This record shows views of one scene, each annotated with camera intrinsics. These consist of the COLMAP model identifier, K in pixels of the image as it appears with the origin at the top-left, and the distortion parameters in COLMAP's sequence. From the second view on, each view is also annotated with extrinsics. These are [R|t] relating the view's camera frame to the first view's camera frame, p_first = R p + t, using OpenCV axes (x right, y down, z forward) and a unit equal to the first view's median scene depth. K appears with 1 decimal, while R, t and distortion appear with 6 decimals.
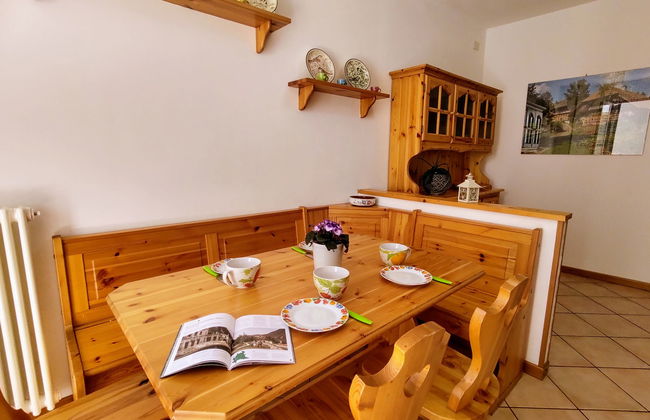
lens RADIAL K [[322.5, 0, 327.9], [0, 322.5, 206.3], [0, 0, 1]] dist [-0.001055, 0.000579]
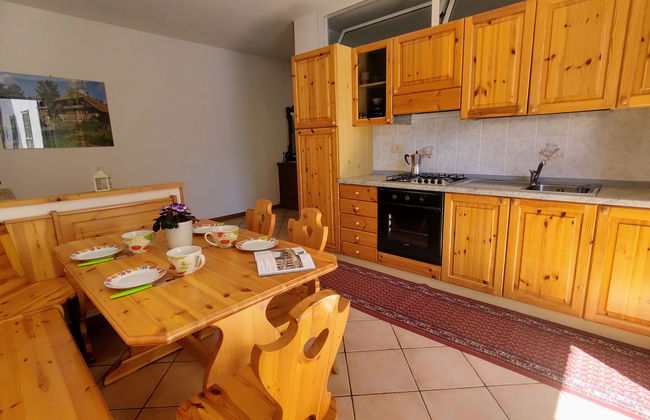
lens RADIAL K [[322.5, 0, 327.5], [0, 322.5, 209.3], [0, 0, 1]] dist [-0.001055, 0.000579]
pose [[-0.076287, -0.211375, 0.974423, -0.973876], [0.184751, 0.957352, 0.222136, -0.077690], [-0.979820, 0.196972, -0.033982, 0.408943]]
